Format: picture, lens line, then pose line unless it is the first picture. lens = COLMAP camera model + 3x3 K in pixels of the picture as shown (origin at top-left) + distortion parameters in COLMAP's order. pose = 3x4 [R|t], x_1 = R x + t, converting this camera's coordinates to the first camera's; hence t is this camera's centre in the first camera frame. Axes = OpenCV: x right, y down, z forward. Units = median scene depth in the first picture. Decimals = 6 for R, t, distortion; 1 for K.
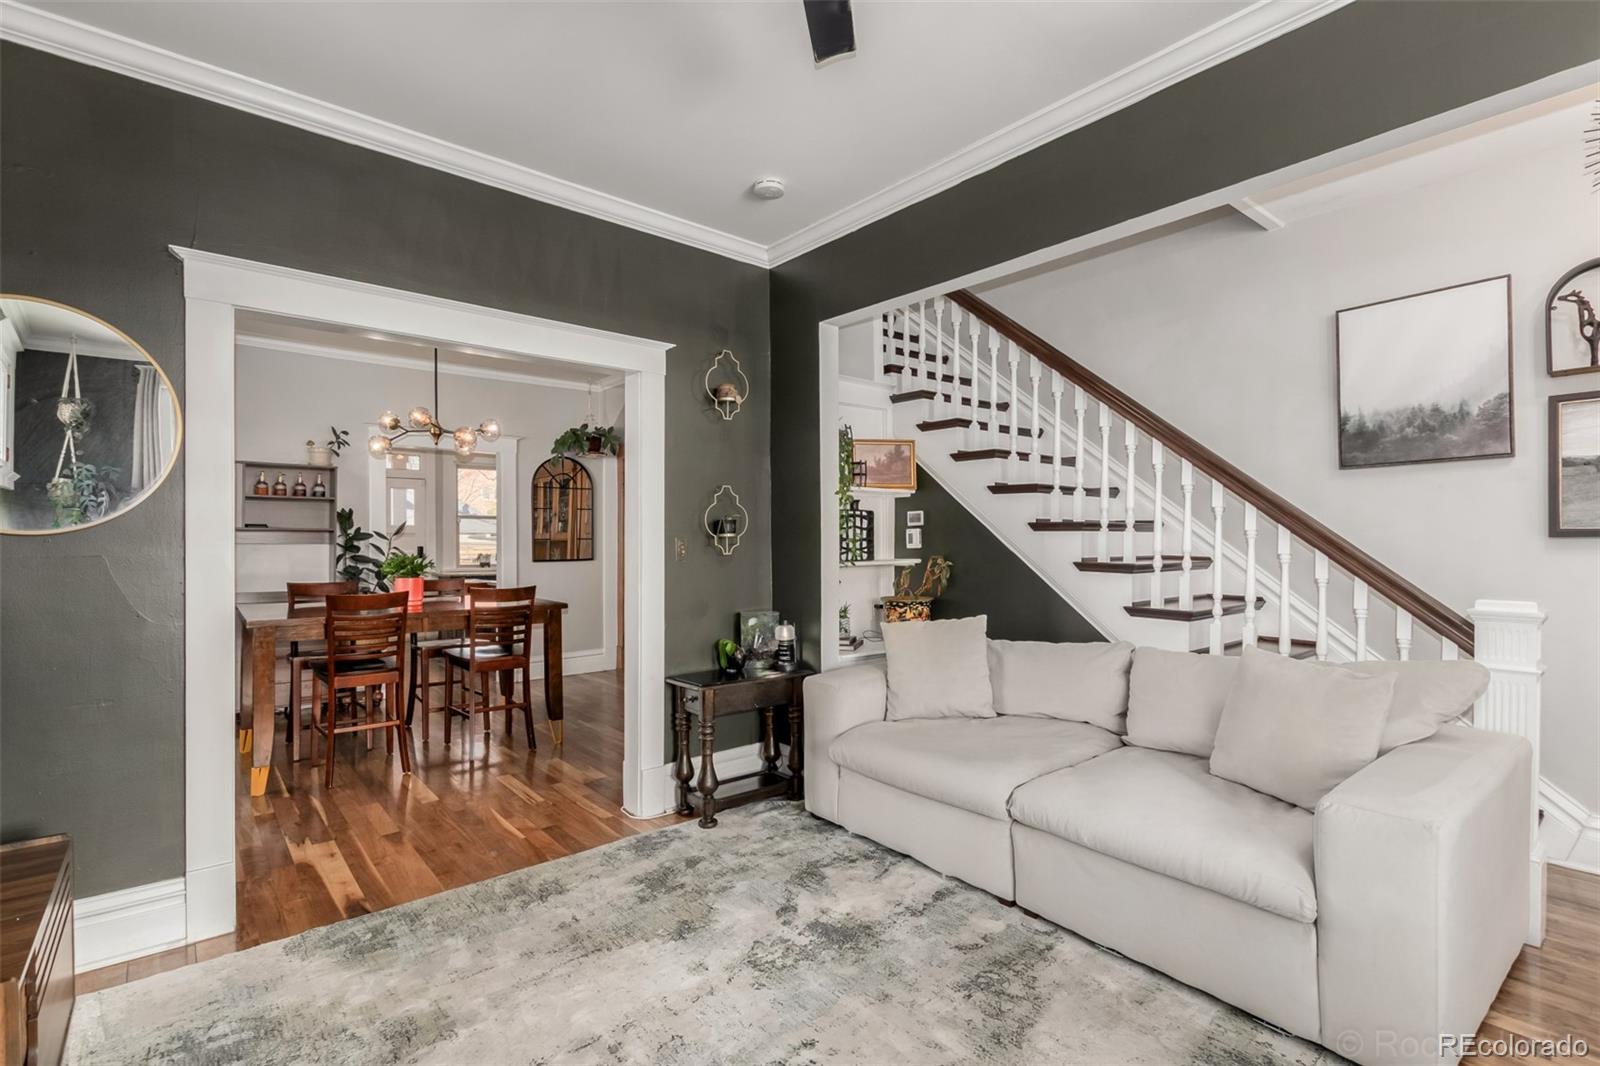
lens RADIAL K [[748.1, 0, 788.6], [0, 748.1, 538.7], [0, 0, 1]] dist [-0.000896, -0.002329]
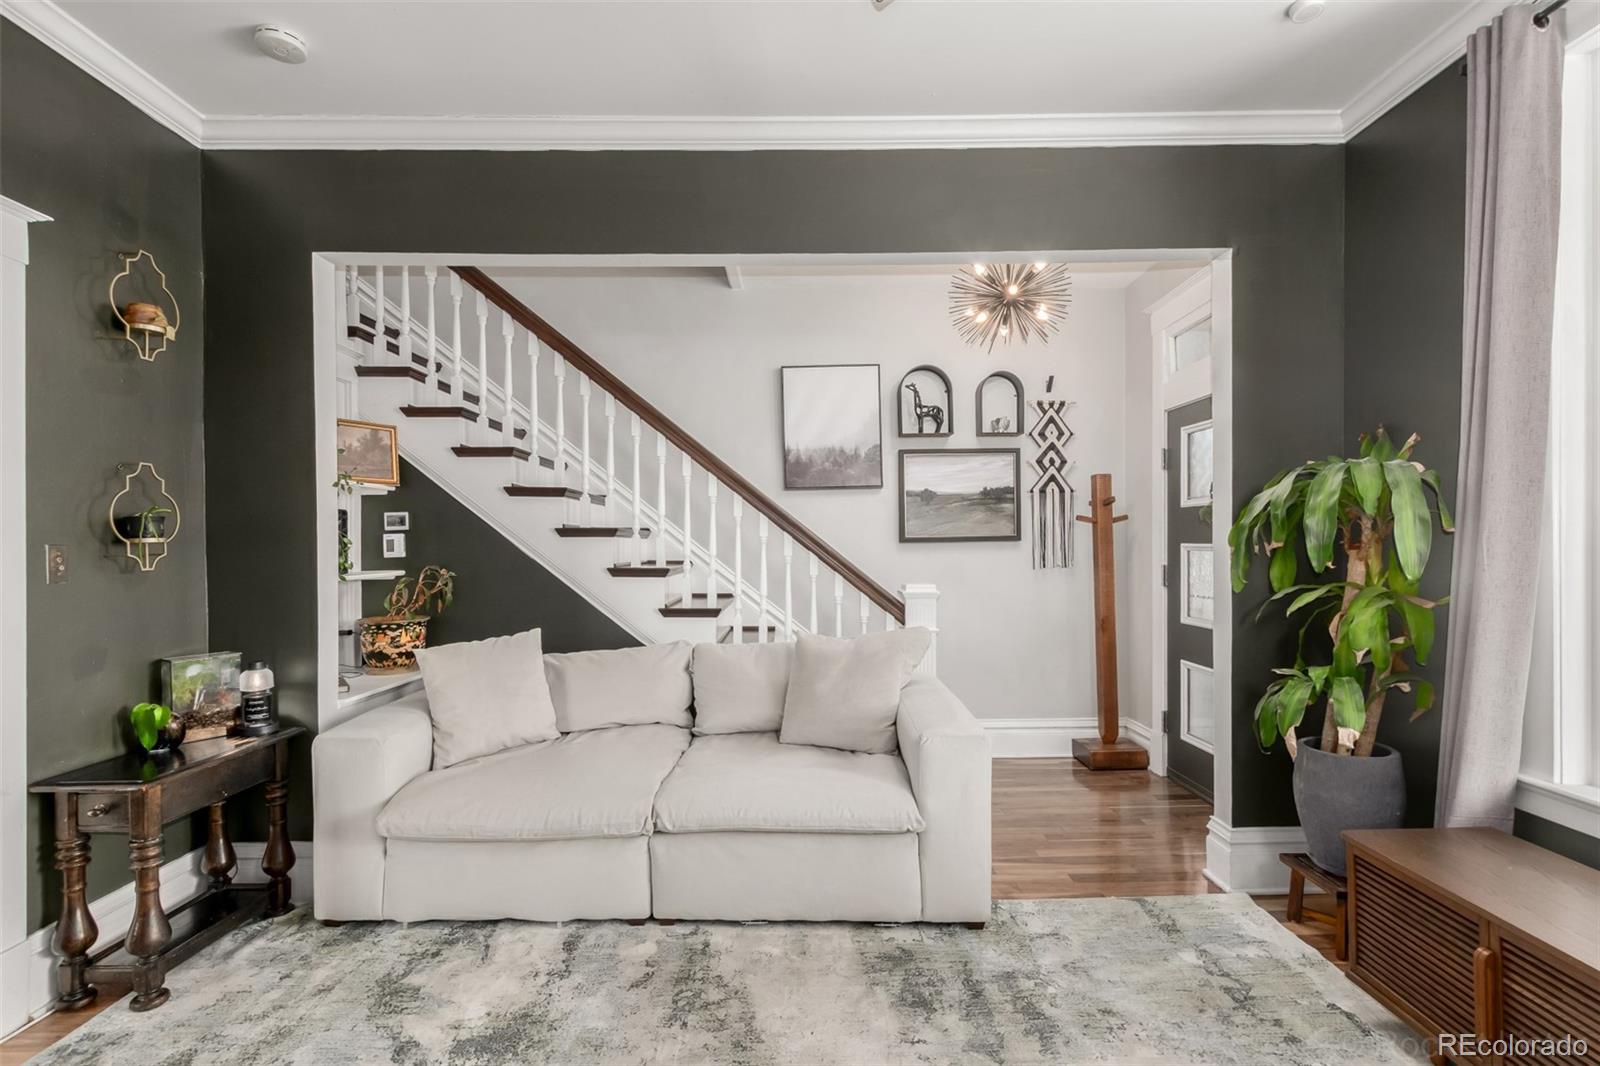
lens RADIAL K [[748.1, 0, 814.8], [0, 748.1, 541.0], [0, 0, 1]] dist [-0.000896, -0.002329]
pose [[0.619797, 0.002330, 0.784759, -0.254606], [0.006186, 0.999950, -0.007855, 0.004993], [-0.784738, 0.009723, 0.619752, 0.175719]]
